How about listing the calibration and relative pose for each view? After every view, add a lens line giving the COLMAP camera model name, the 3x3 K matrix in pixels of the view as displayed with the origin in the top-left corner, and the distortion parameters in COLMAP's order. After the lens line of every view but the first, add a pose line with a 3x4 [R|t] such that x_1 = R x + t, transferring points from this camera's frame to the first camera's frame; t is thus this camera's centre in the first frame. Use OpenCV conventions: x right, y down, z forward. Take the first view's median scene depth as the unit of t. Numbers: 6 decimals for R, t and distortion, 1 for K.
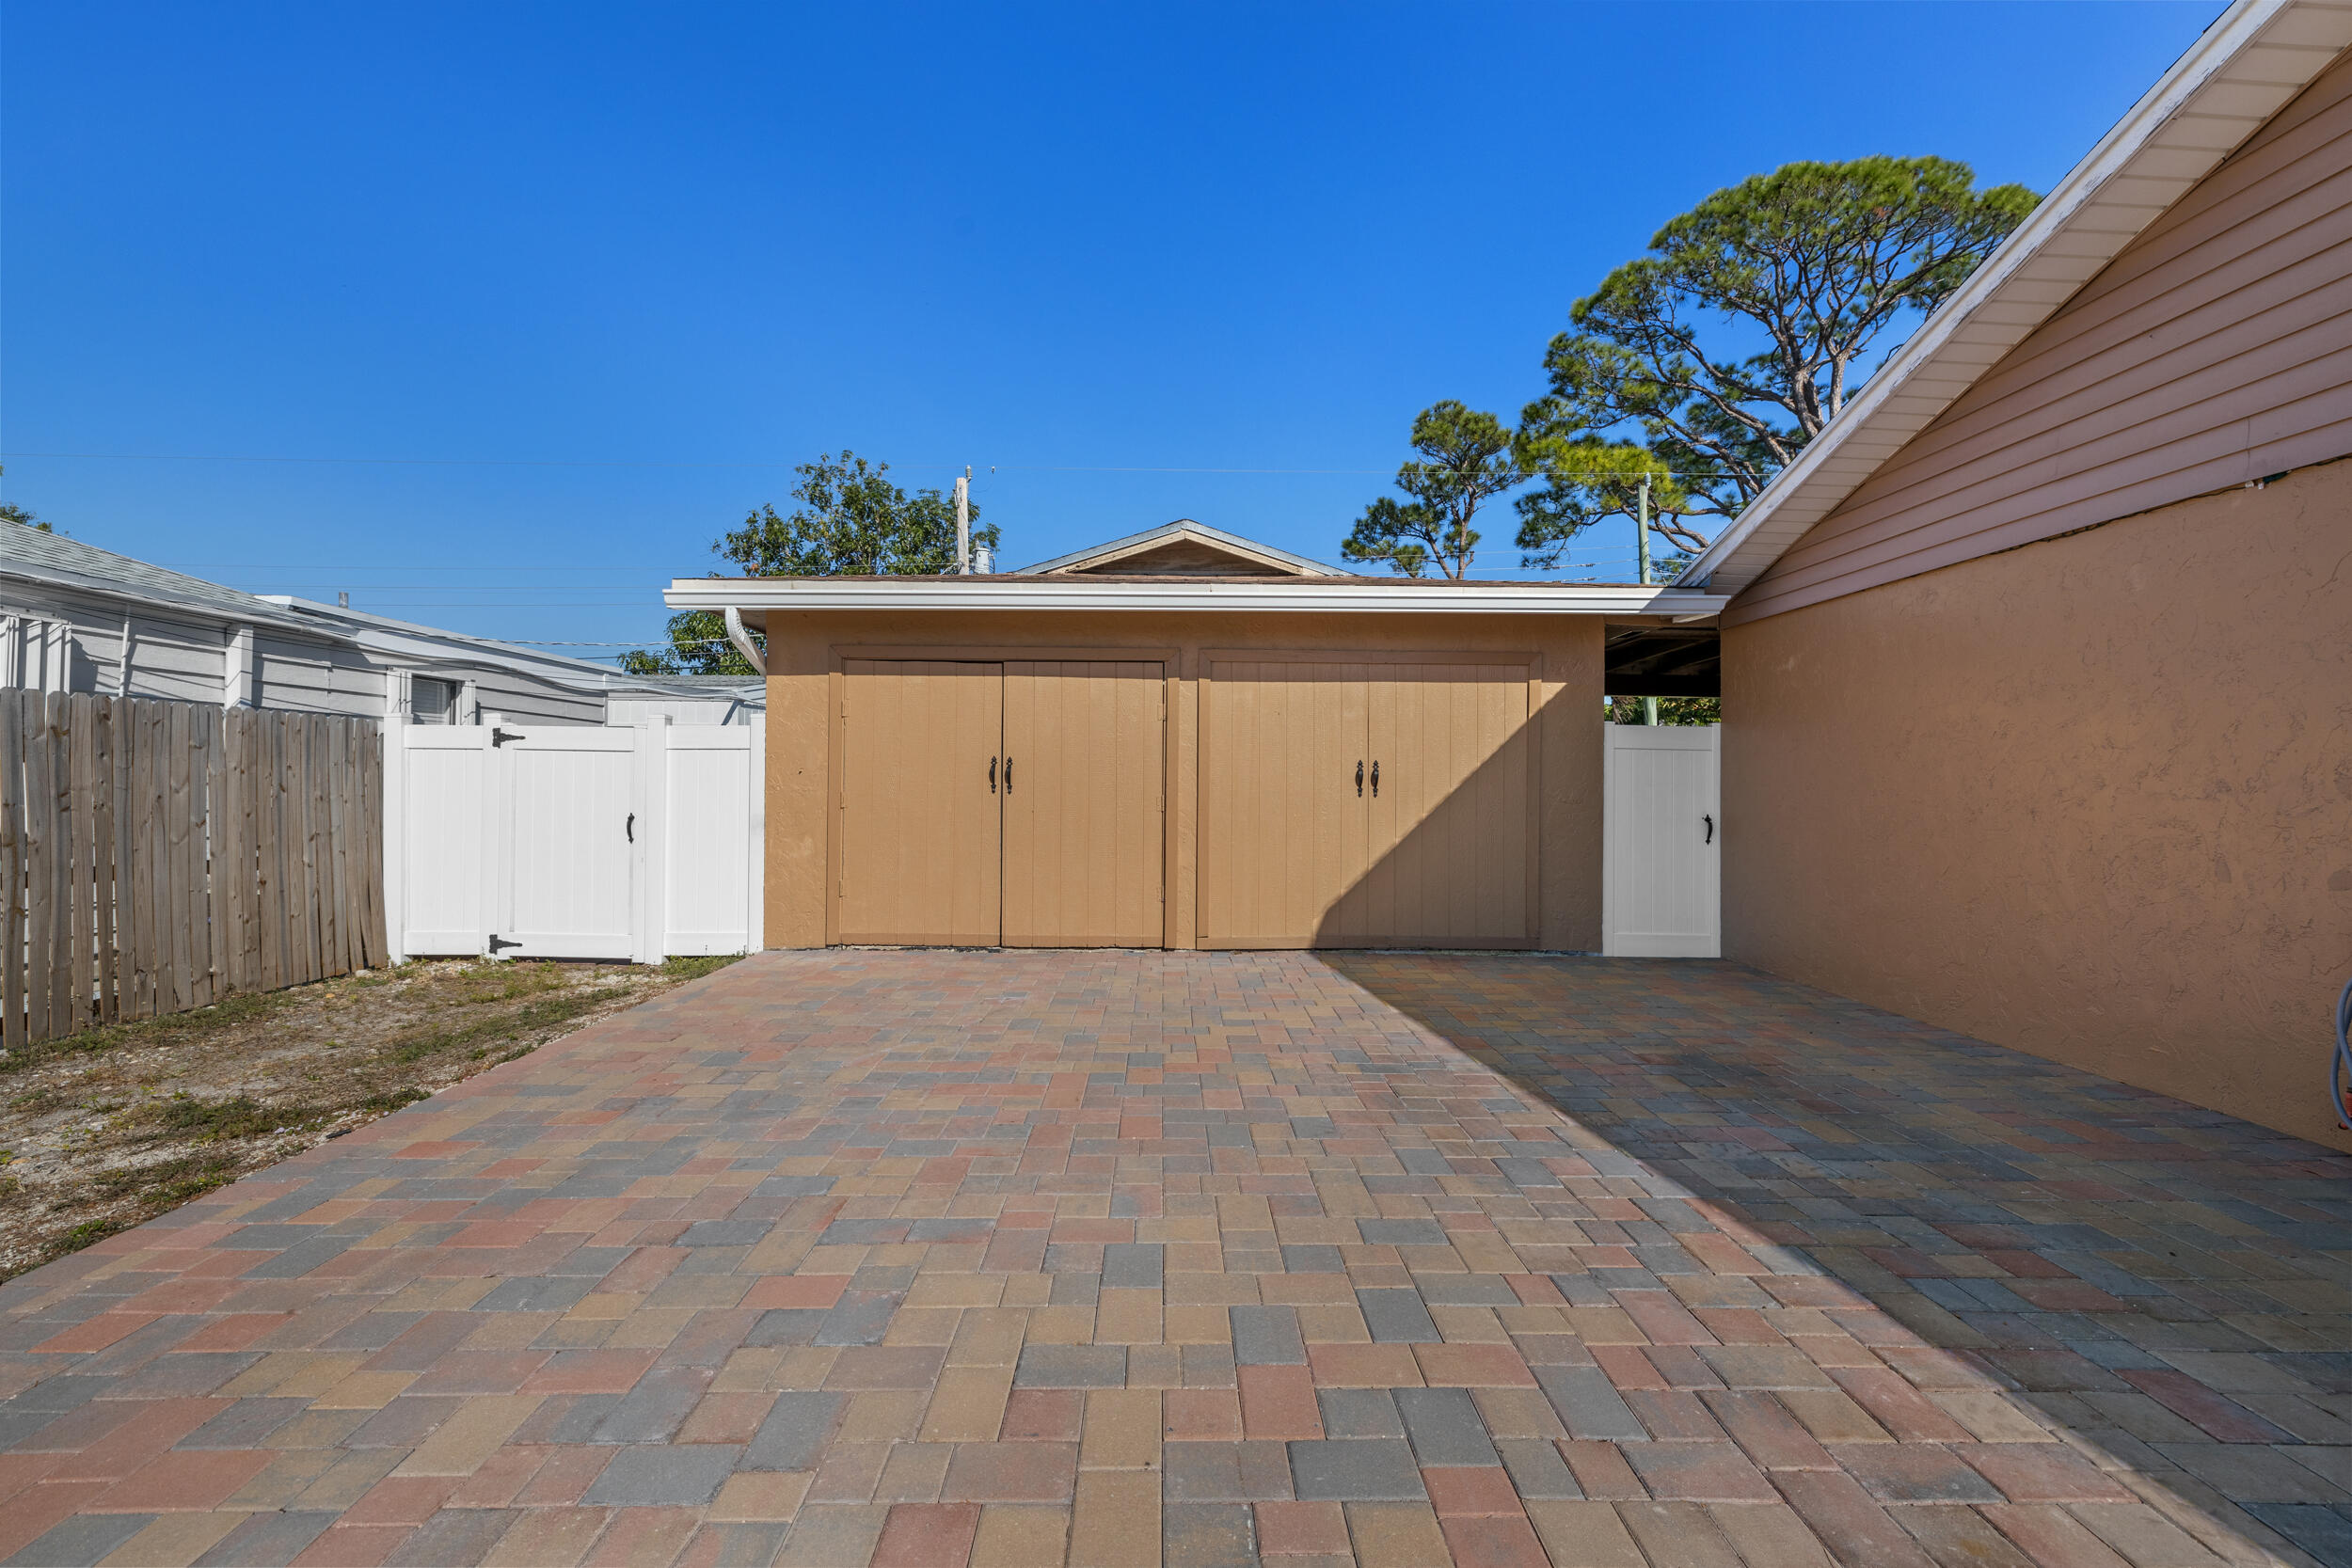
lens RADIAL K [[991.4, 0, 1177.9], [0, 991.4, 789.7], [0, 0, 1]] dist [-0.000698, -0.000668]
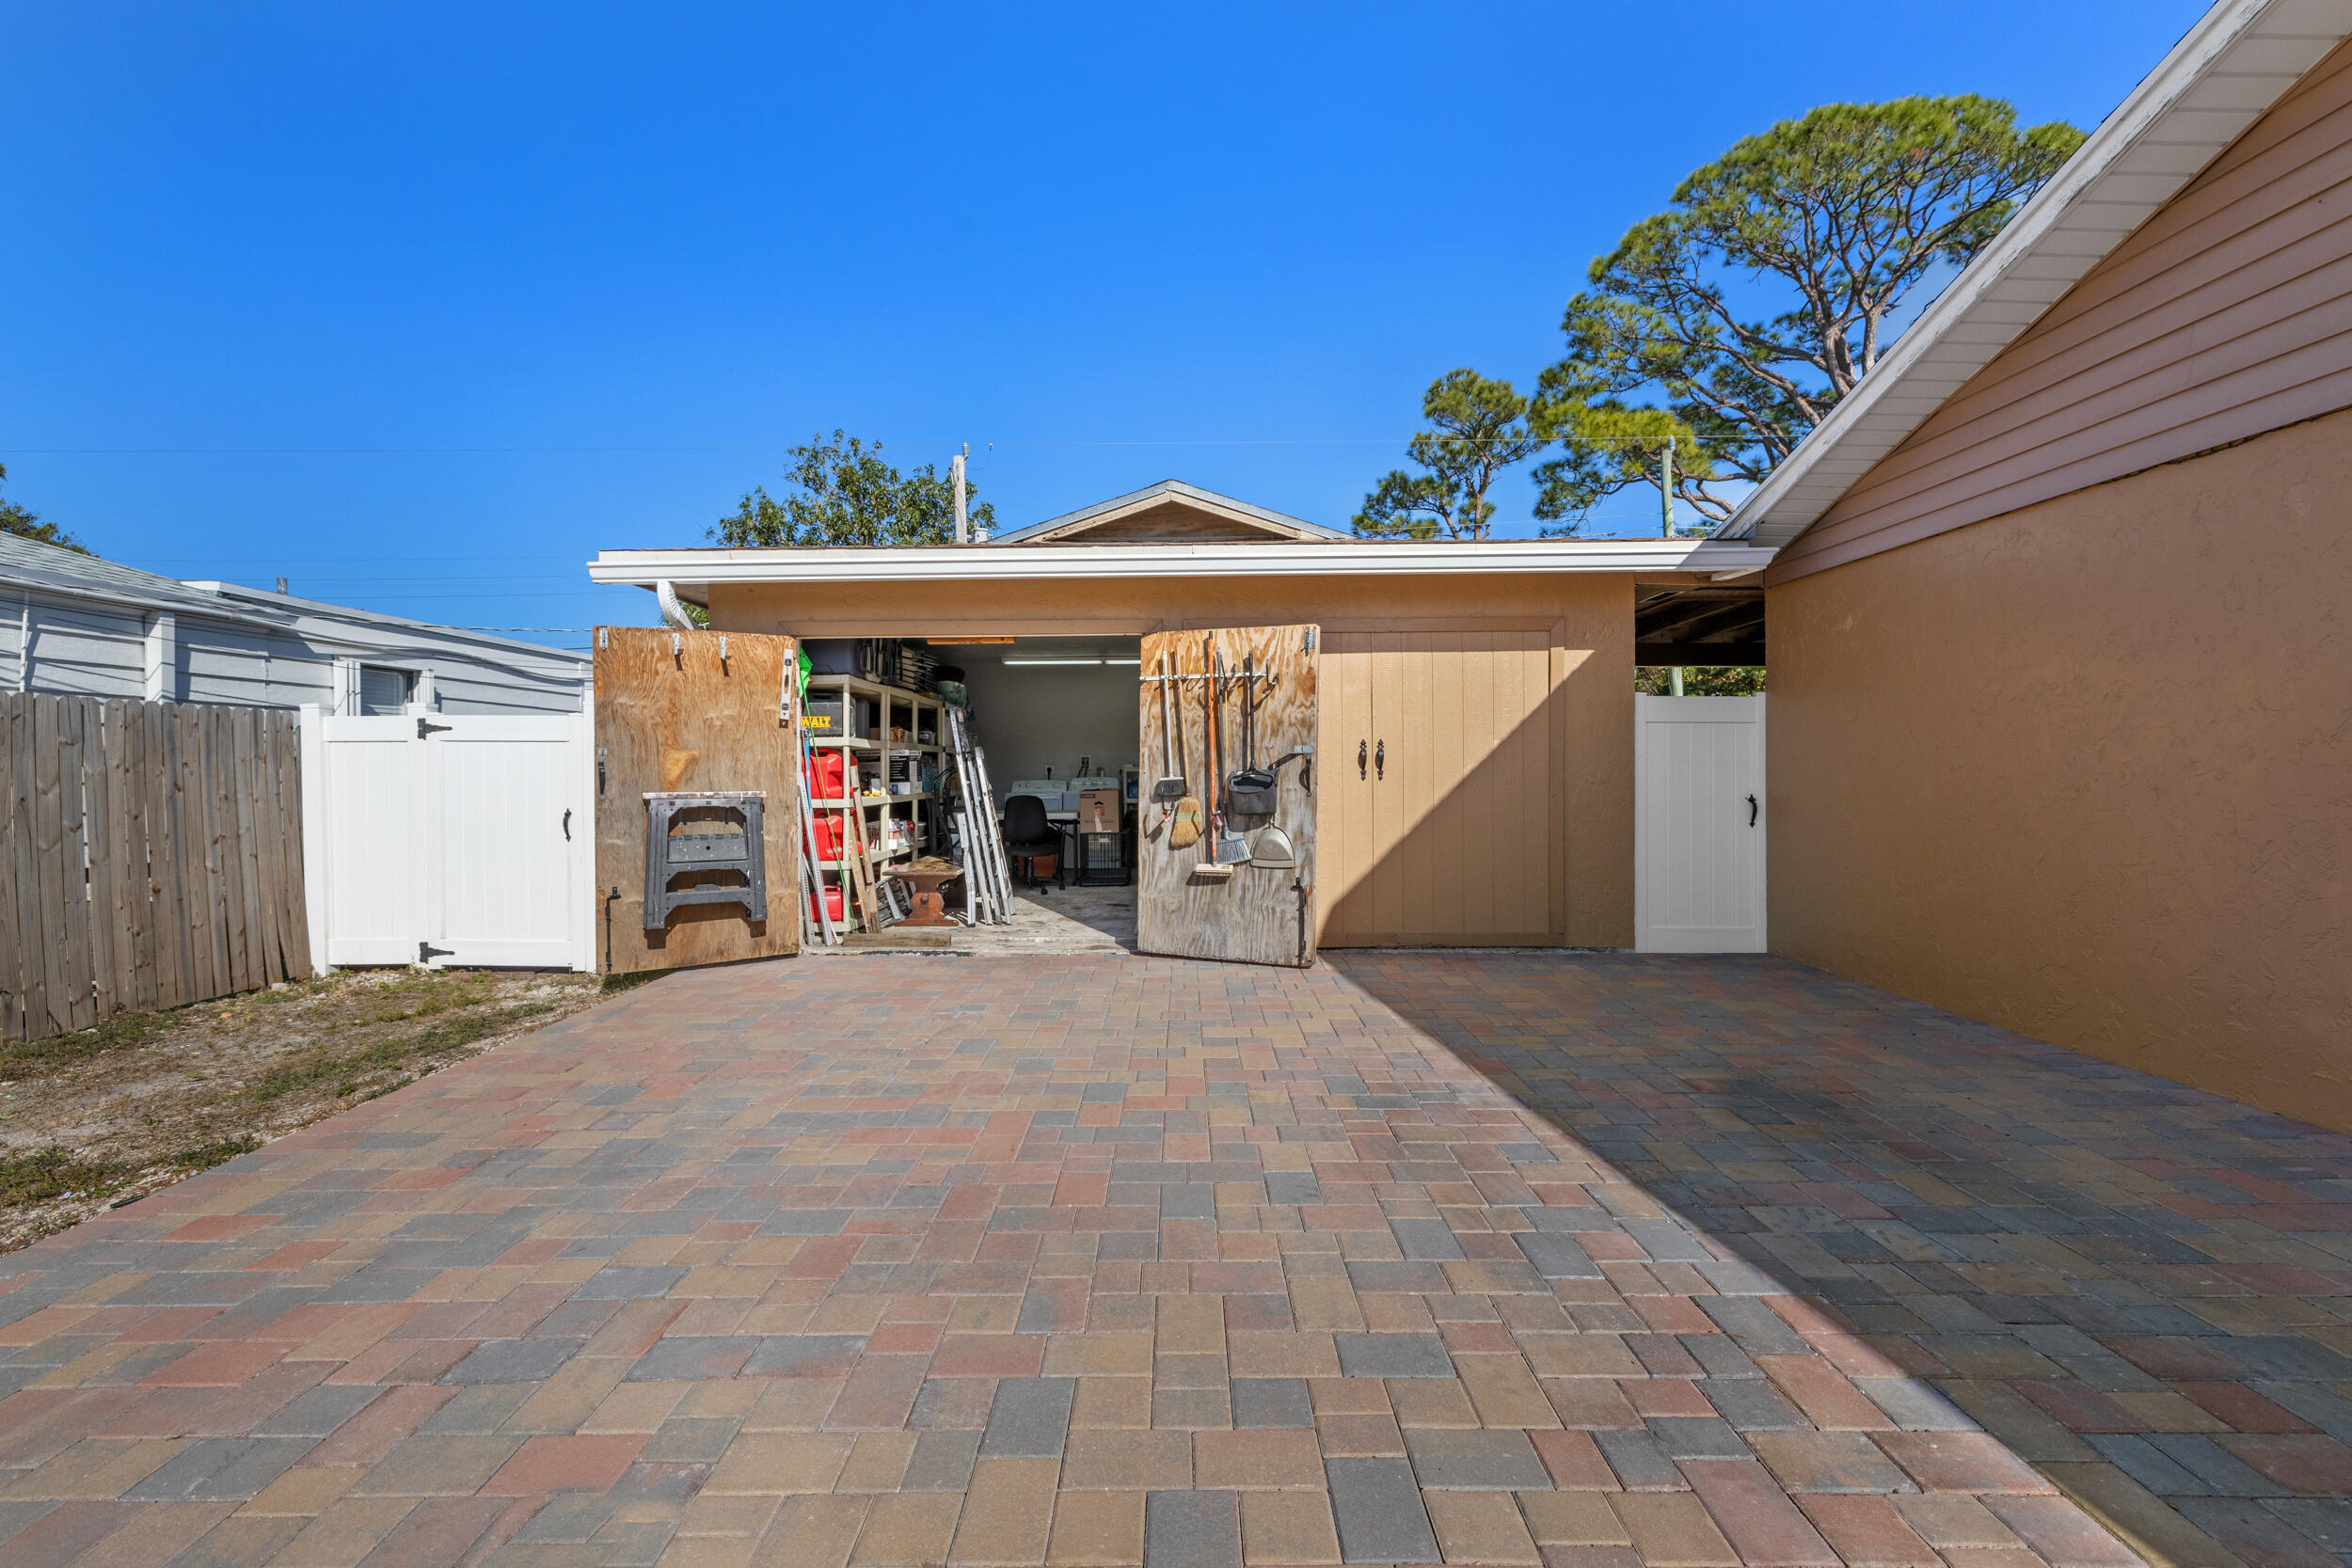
lens RADIAL K [[991.4, 0, 1176.1], [0, 991.4, 785.6], [0, 0, 1]] dist [-0.000698, -0.000668]
pose [[0.999713, -0.013762, -0.019616, 0.038831], [0.013999, 0.999830, 0.012027, -0.001318], [0.019447, -0.012298, 0.999735, 0.117102]]
